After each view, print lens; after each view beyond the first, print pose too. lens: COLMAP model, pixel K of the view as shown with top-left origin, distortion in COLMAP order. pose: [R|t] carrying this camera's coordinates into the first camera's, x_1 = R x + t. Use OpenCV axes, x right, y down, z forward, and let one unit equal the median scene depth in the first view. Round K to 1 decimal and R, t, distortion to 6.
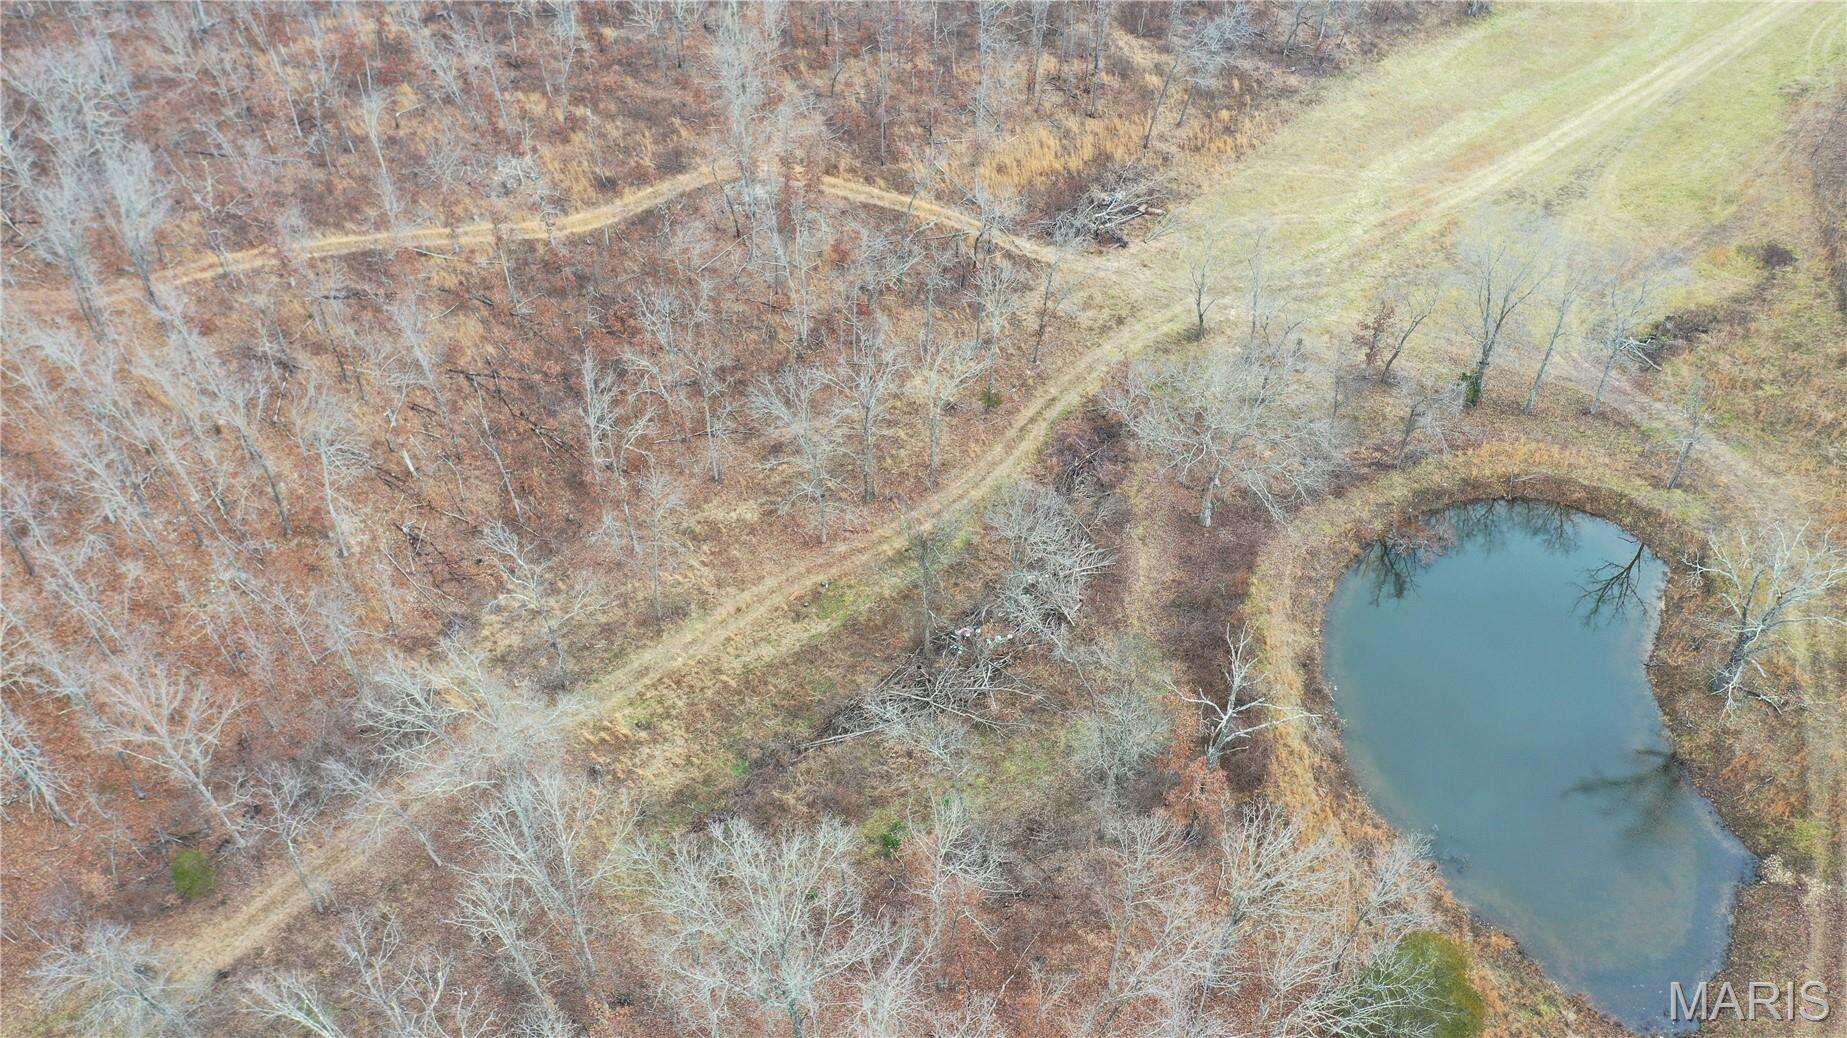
lens RADIAL K [[1489.5, 0, 928.3], [0, 1489.5, 516.9], [0, 0, 1]] dist [0.000872, -0.002071]
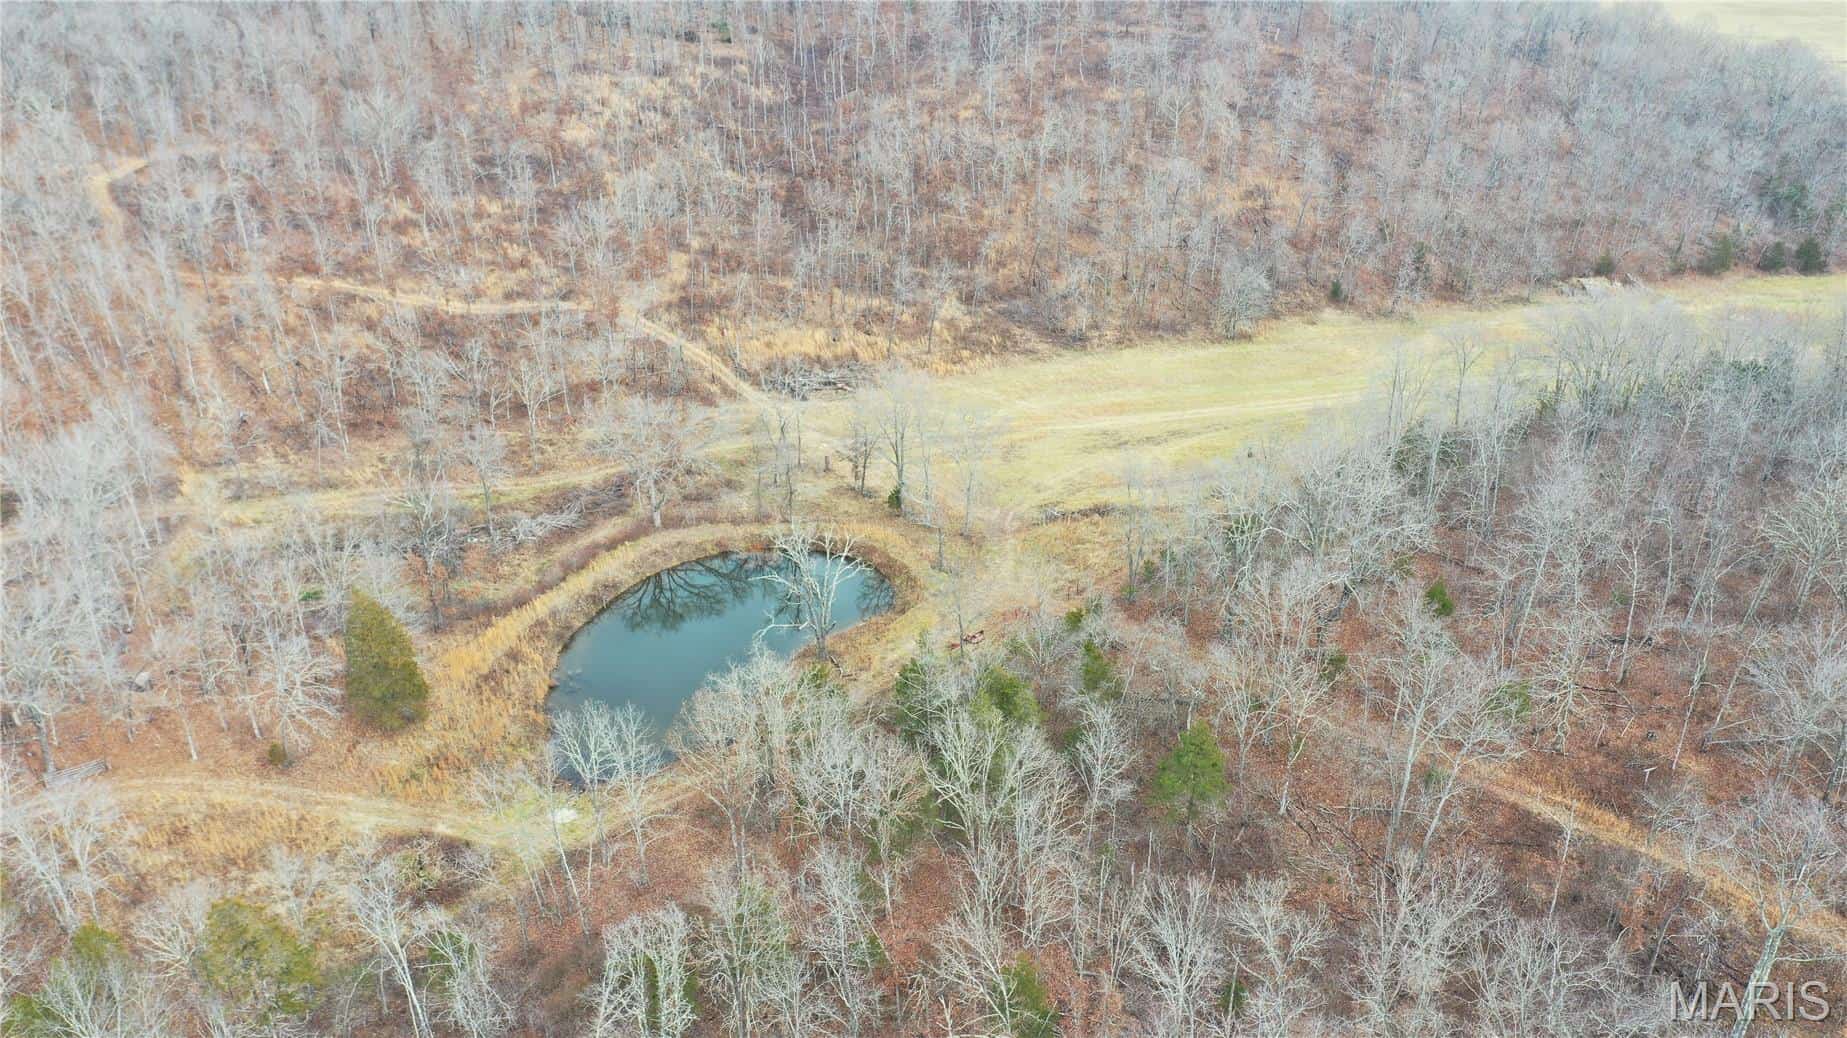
lens RADIAL K [[1489.5, 0, 925.4], [0, 1489.5, 510.7], [0, 0, 1]] dist [0.000872, -0.002071]
pose [[0.906629, 0.218844, -0.360737, 0.716799], [-0.309818, 0.925682, -0.217084, 0.171748], [0.286420, 0.308577, 0.907052, -0.191267]]
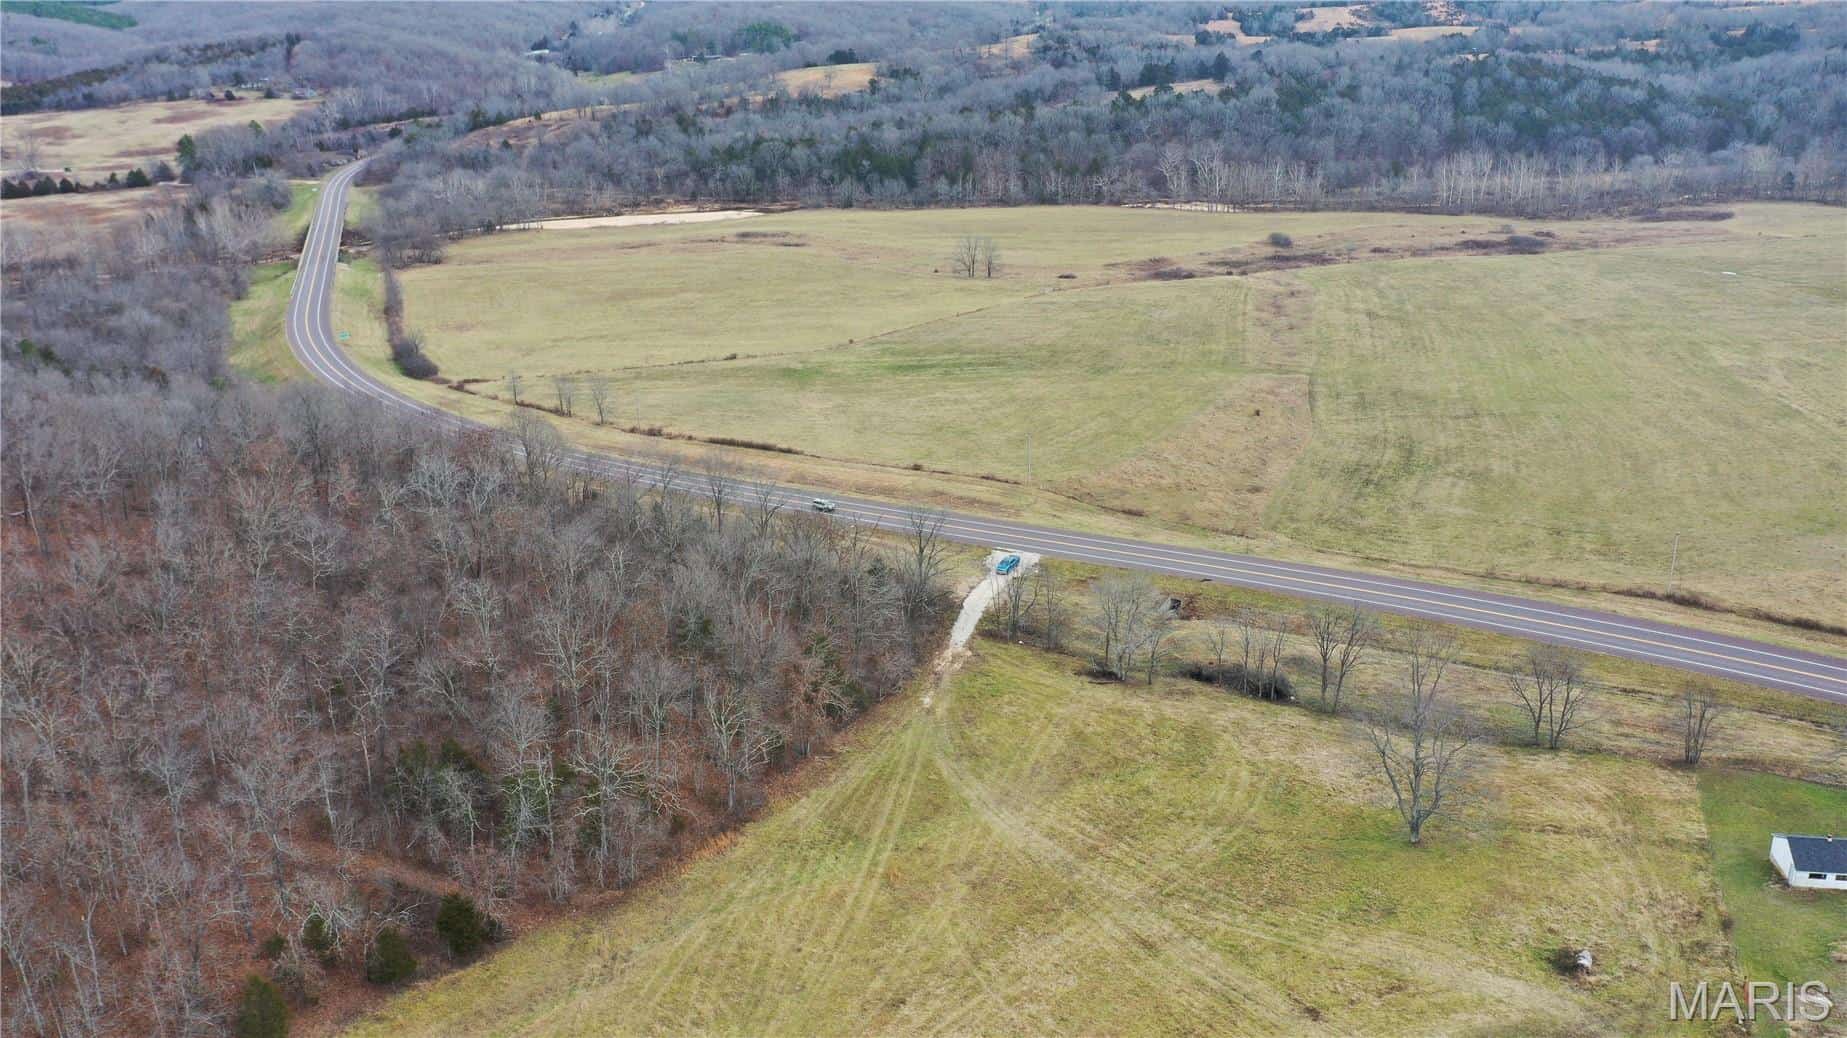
lens RADIAL K [[1489.5, 0, 924.0], [0, 1489.5, 513.2], [0, 0, 1]] dist [0.000872, -0.002071]
pose [[0.986120, -0.046825, 0.159293, 1.086150], [0.108826, 0.906867, -0.407123, -0.586697], [-0.125394, 0.418807, 0.899376, 0.583572]]
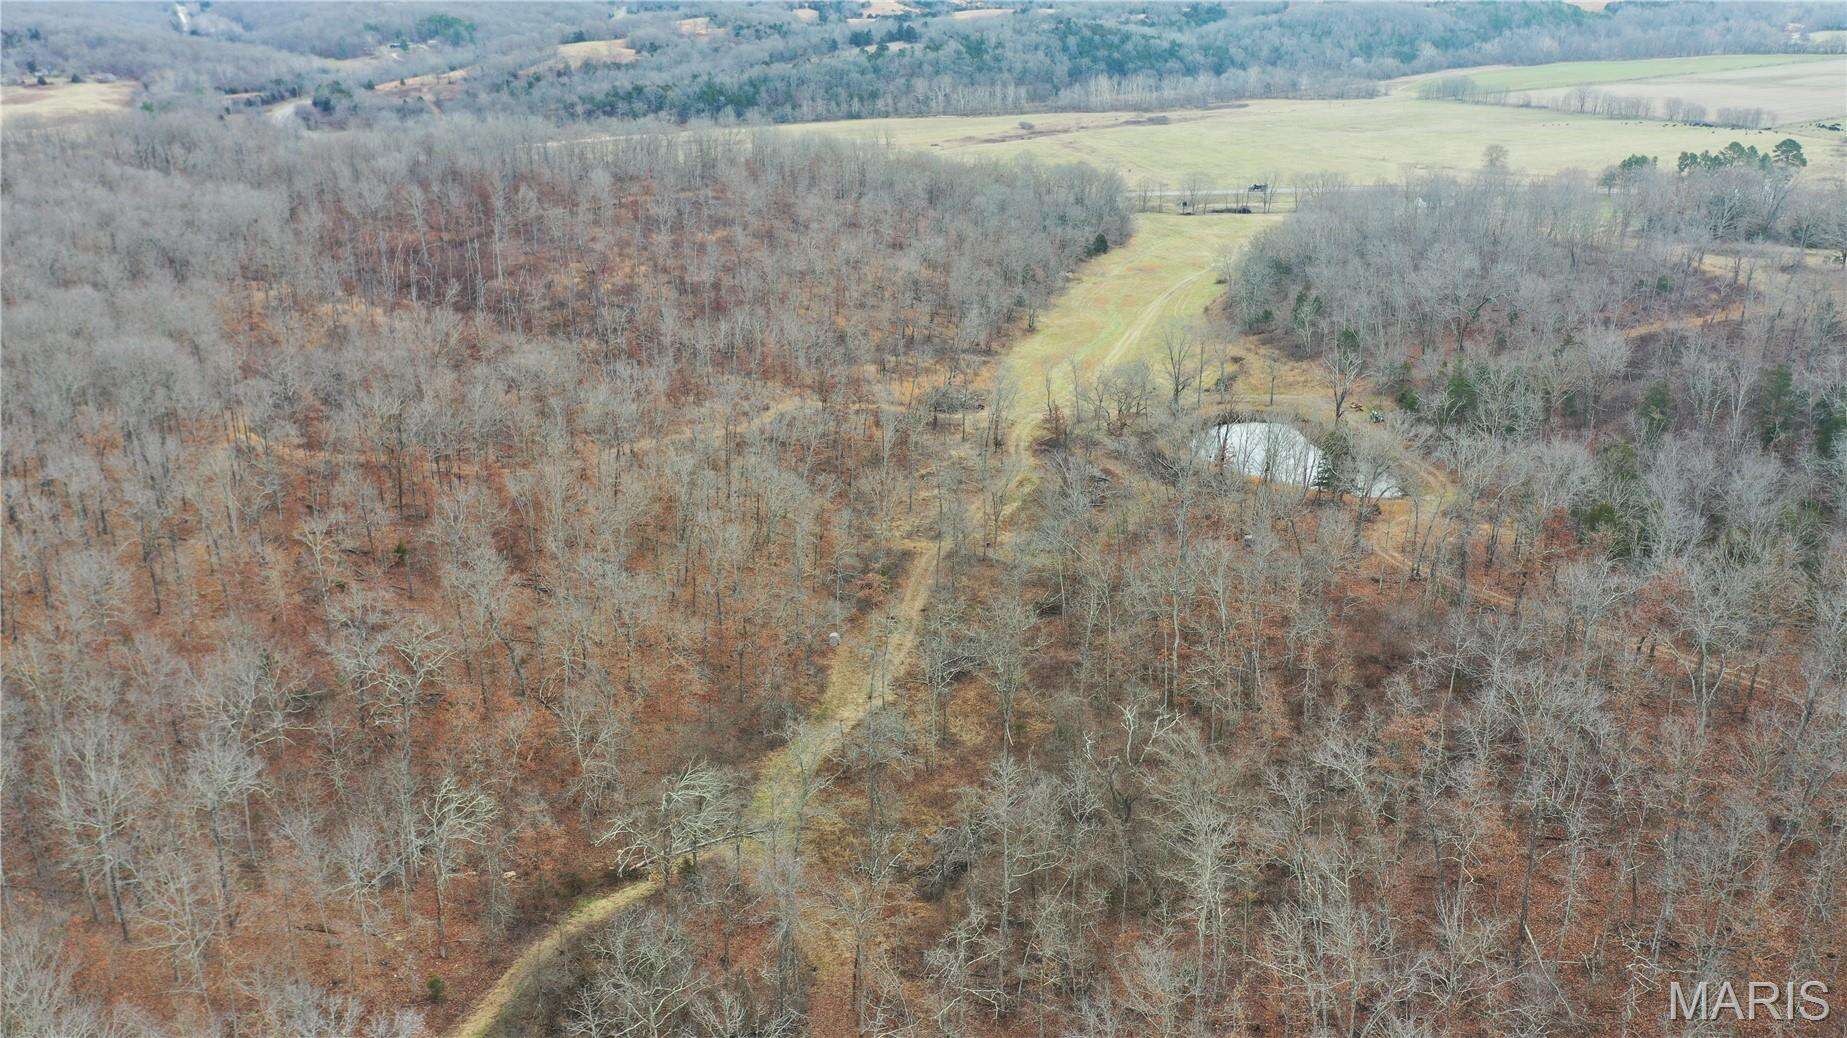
lens RADIAL K [[1489.5, 0, 928.9], [0, 1489.5, 517.4], [0, 0, 1]] dist [0.000872, -0.002071]
pose [[0.853488, -0.171947, 0.491927, -0.870355], [0.361876, 0.874825, -0.322066, 0.535826], [-0.374972, 0.452896, 0.808876, -0.484982]]
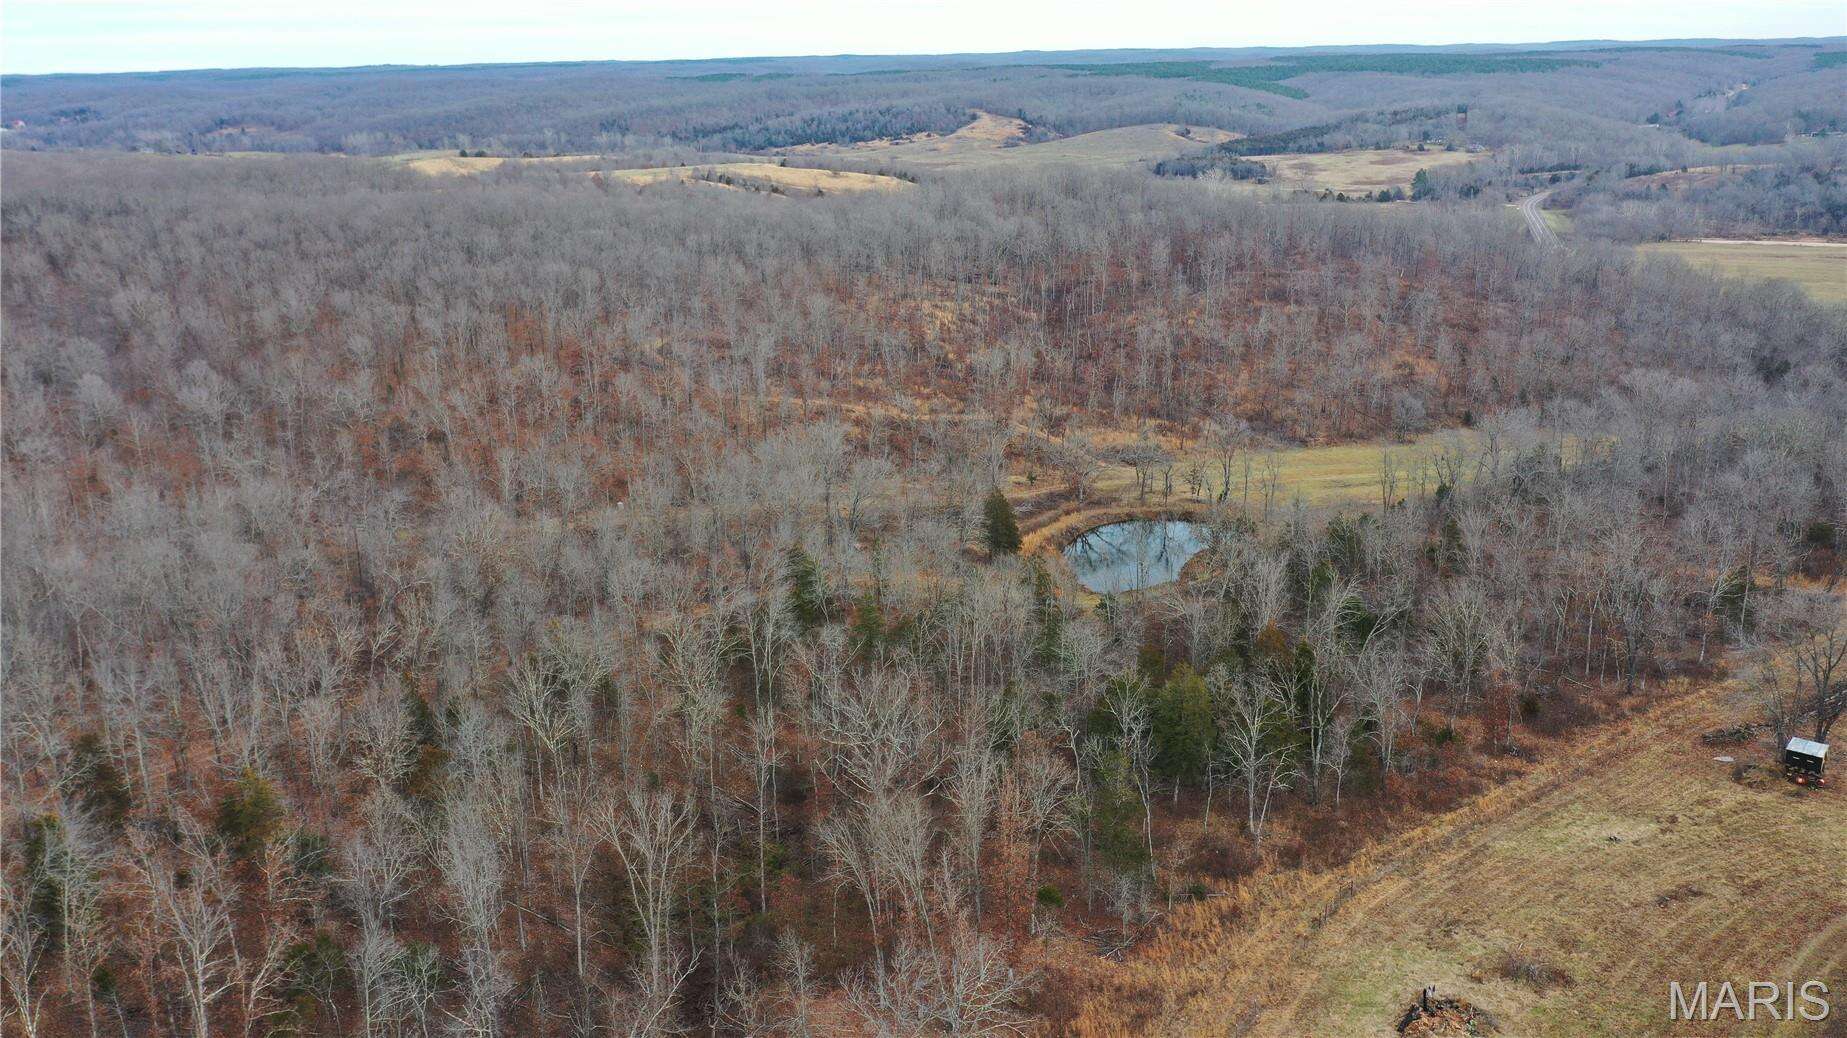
lens RADIAL K [[1489.5, 0, 923.6], [0, 1489.5, 517.4], [0, 0, 1]] dist [0.000872, -0.002071]
pose [[0.887477, 0.148091, -0.436411, 0.777170], [-0.330373, 0.864667, -0.378425, 0.776946], [0.321309, 0.480022, 0.816296, -0.819431]]
